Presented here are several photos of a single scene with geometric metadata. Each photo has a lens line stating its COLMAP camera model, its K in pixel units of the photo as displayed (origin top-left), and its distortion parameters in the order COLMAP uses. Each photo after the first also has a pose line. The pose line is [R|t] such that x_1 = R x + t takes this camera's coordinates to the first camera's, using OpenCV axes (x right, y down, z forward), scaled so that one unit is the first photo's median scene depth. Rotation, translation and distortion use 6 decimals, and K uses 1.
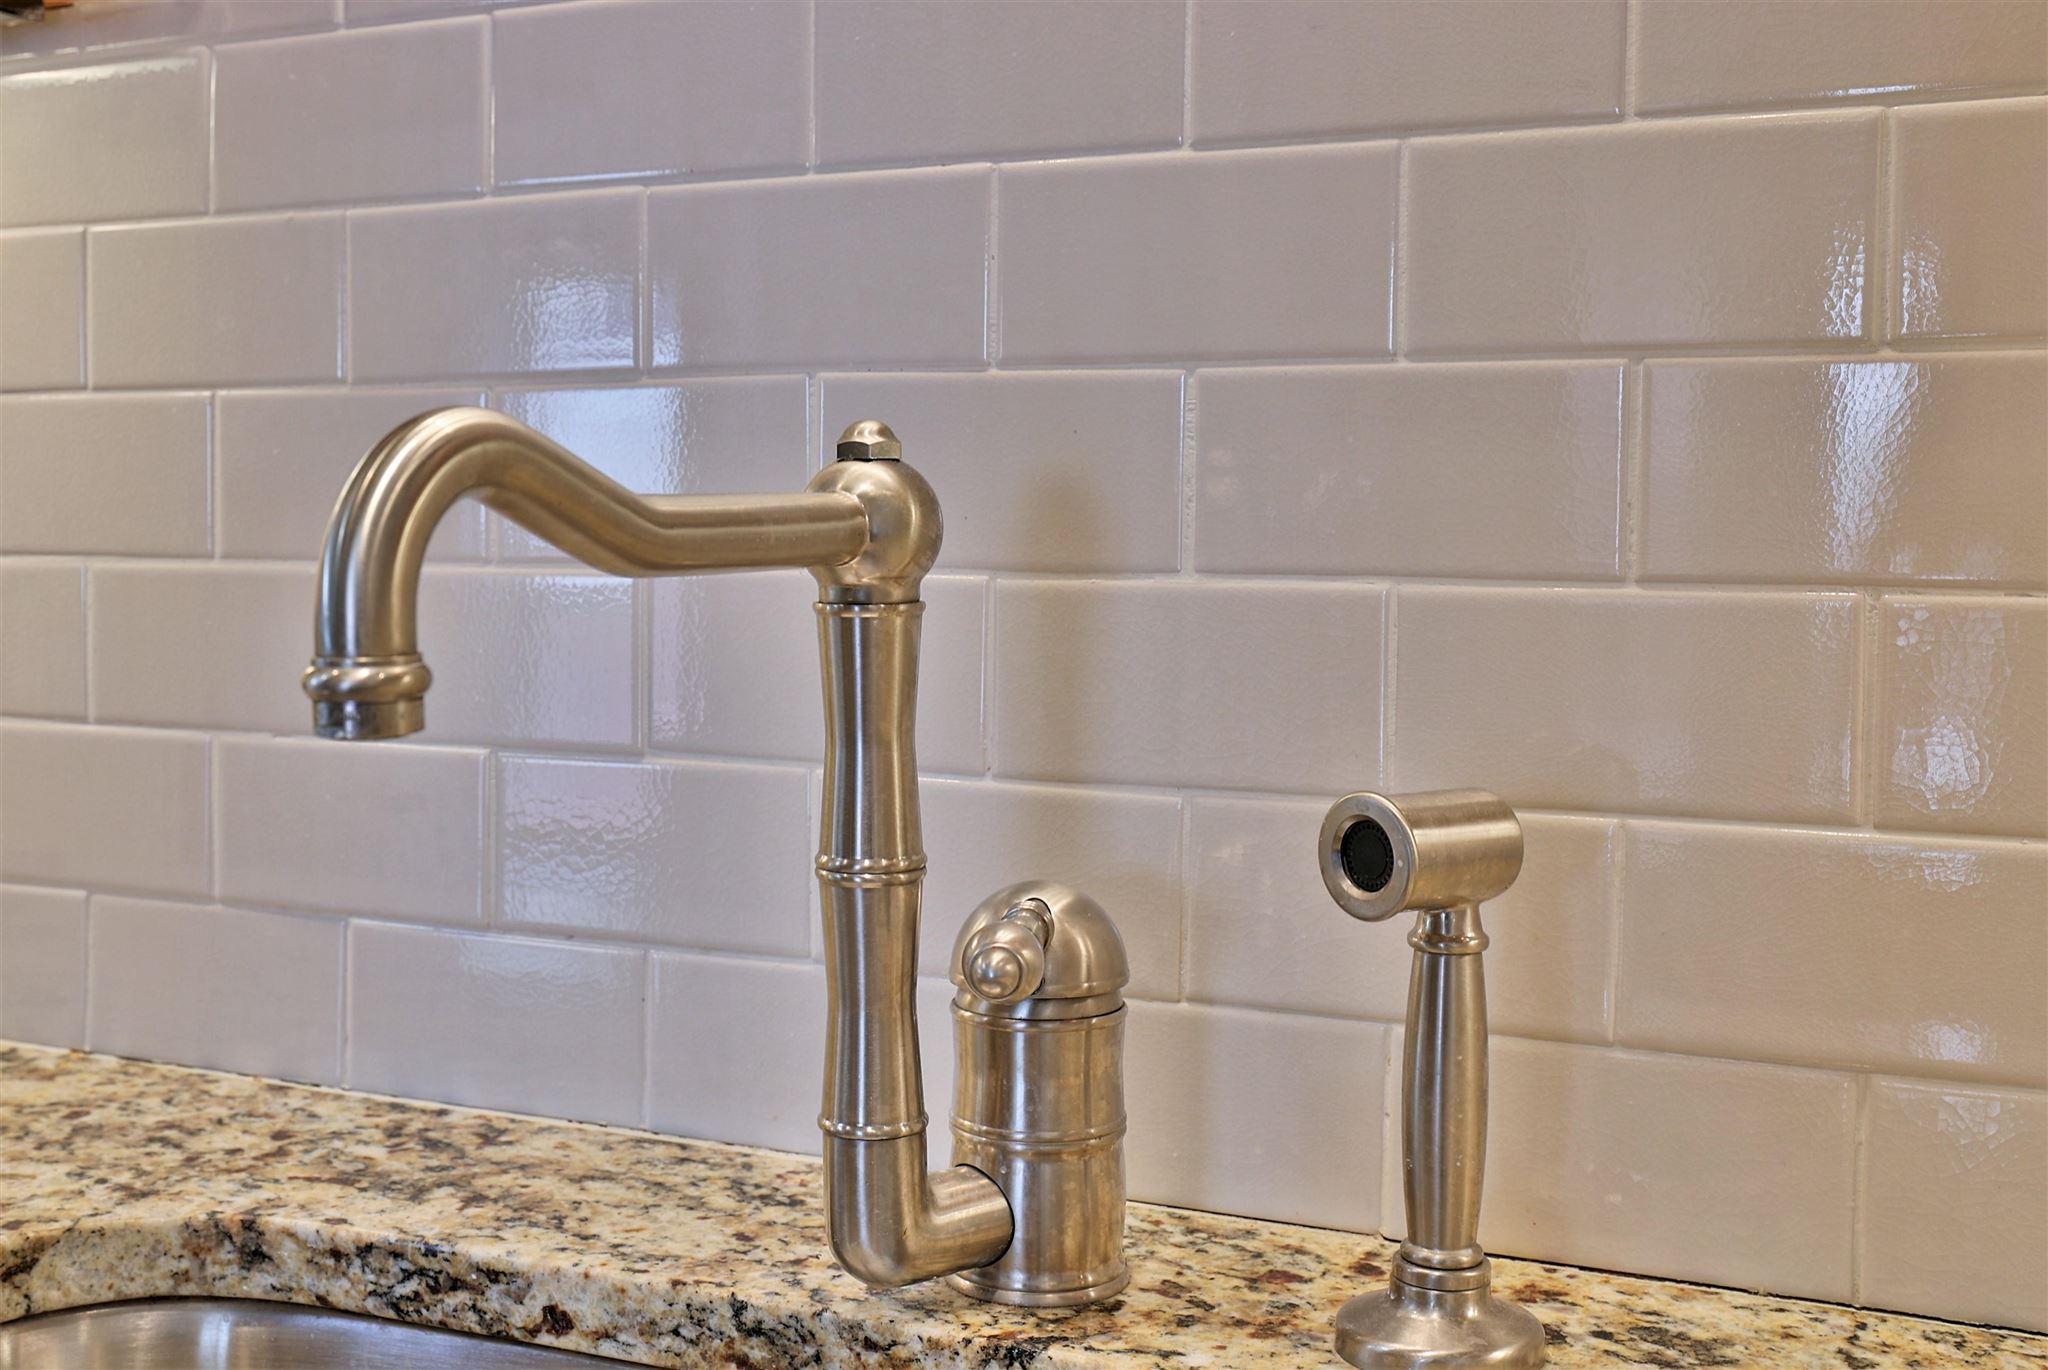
lens RADIAL K [[2404.2, 0, 1024.0], [0, 2404.2, 685.0], [0, 0, 1]] dist [0.002212, -0.010209]
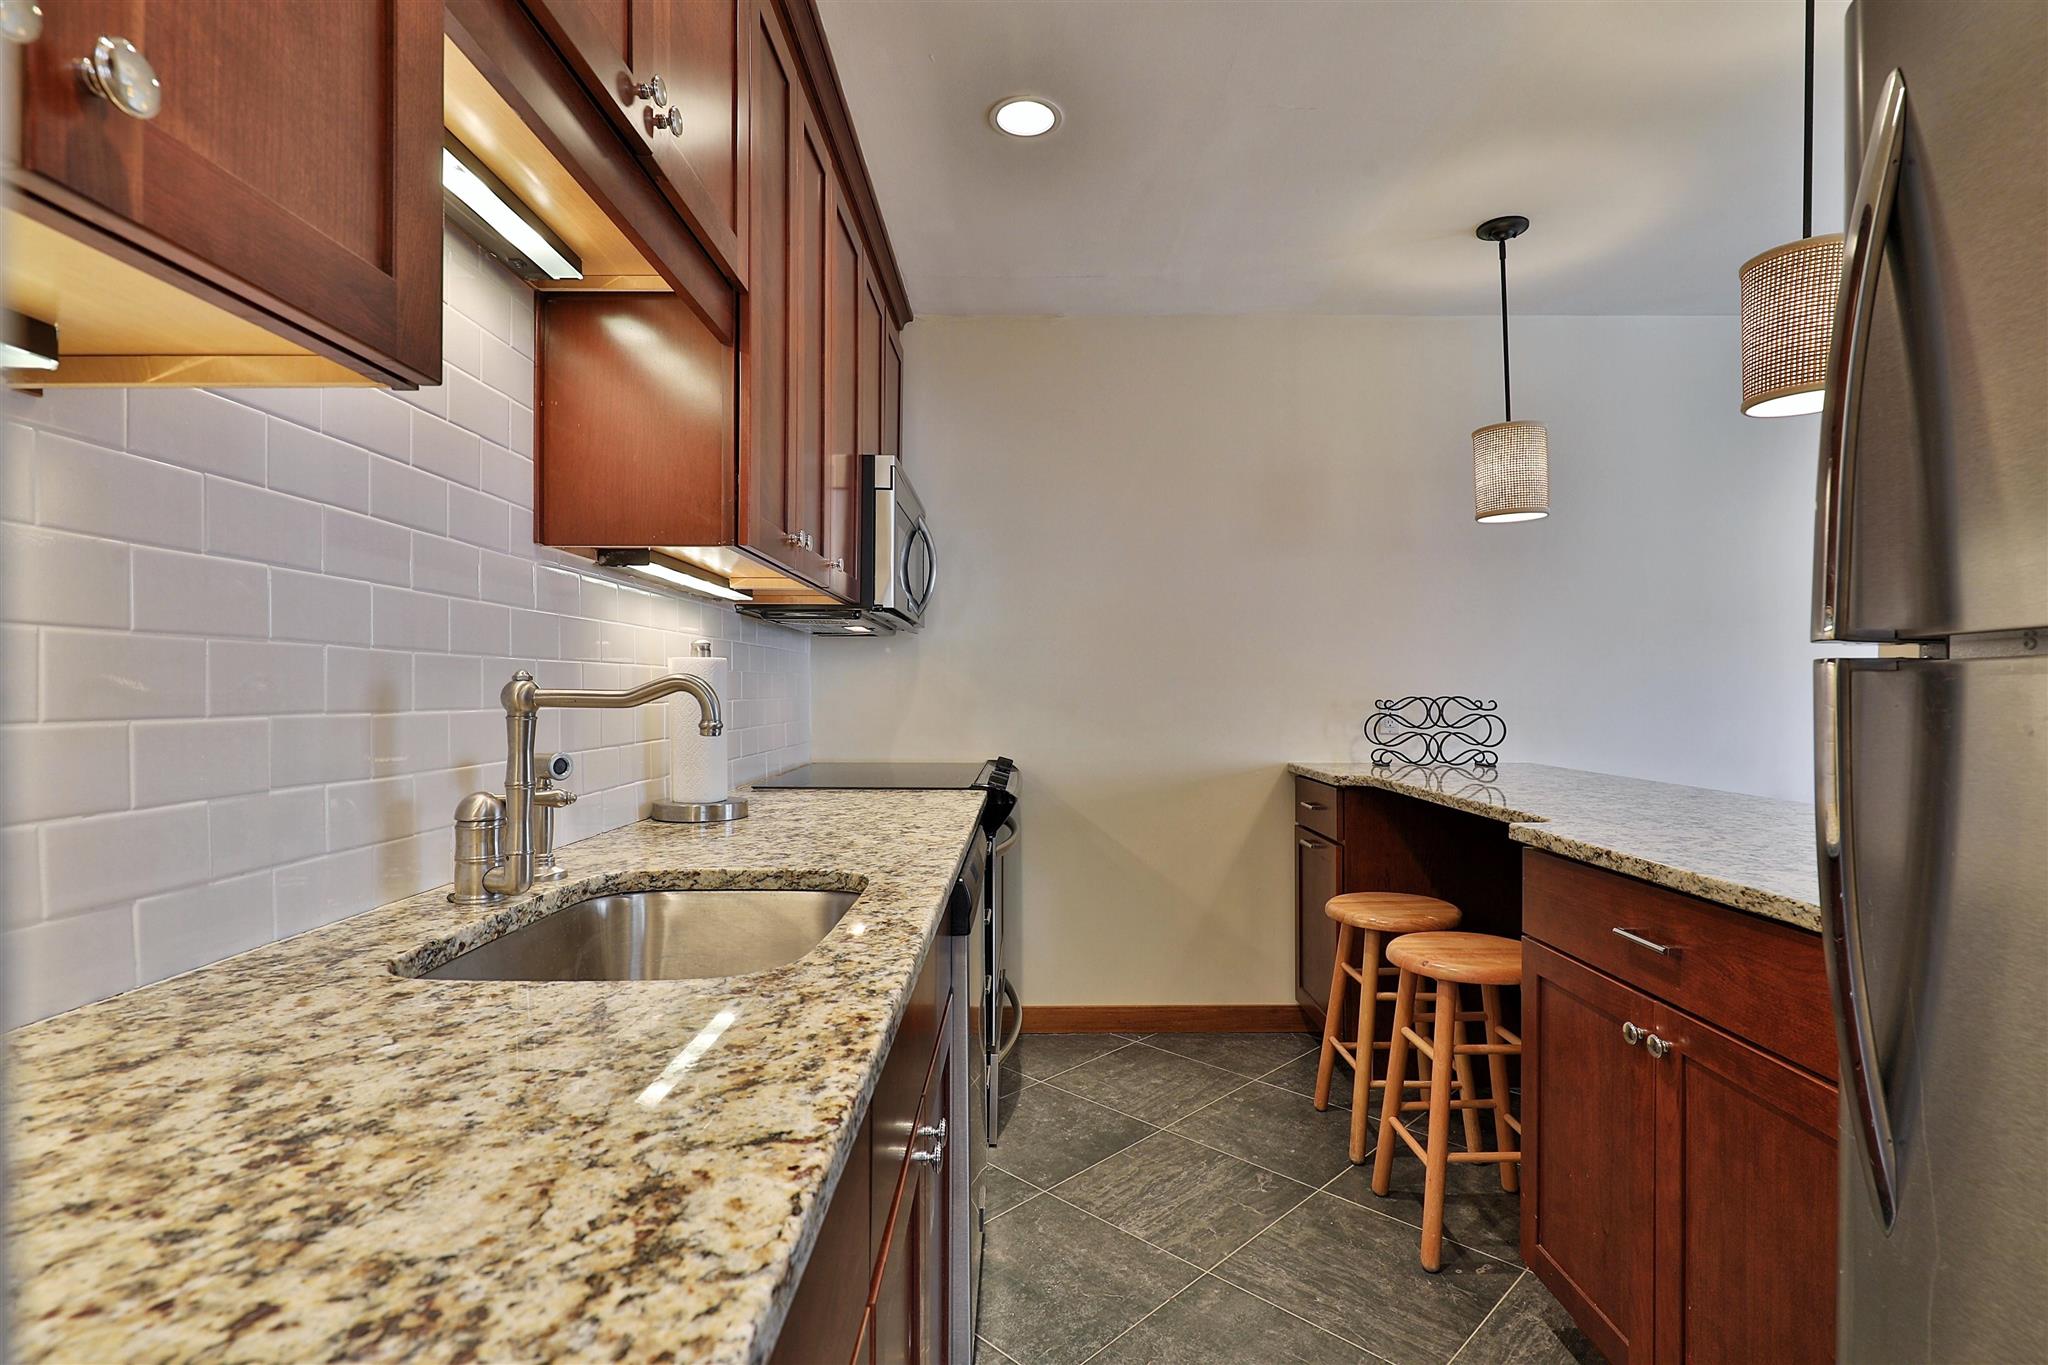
lens RADIAL K [[983.7, 0, 1024.0], [0, 983.7, 682.5], [0, 0, 1]] dist [-0.002012, -0.000615]
pose [[-0.445205, 0.003102, 0.895423, -1.664669], [0.056692, 0.998085, 0.024730, -0.074562], [-0.893632, 0.061773, -0.444529, 0.872655]]
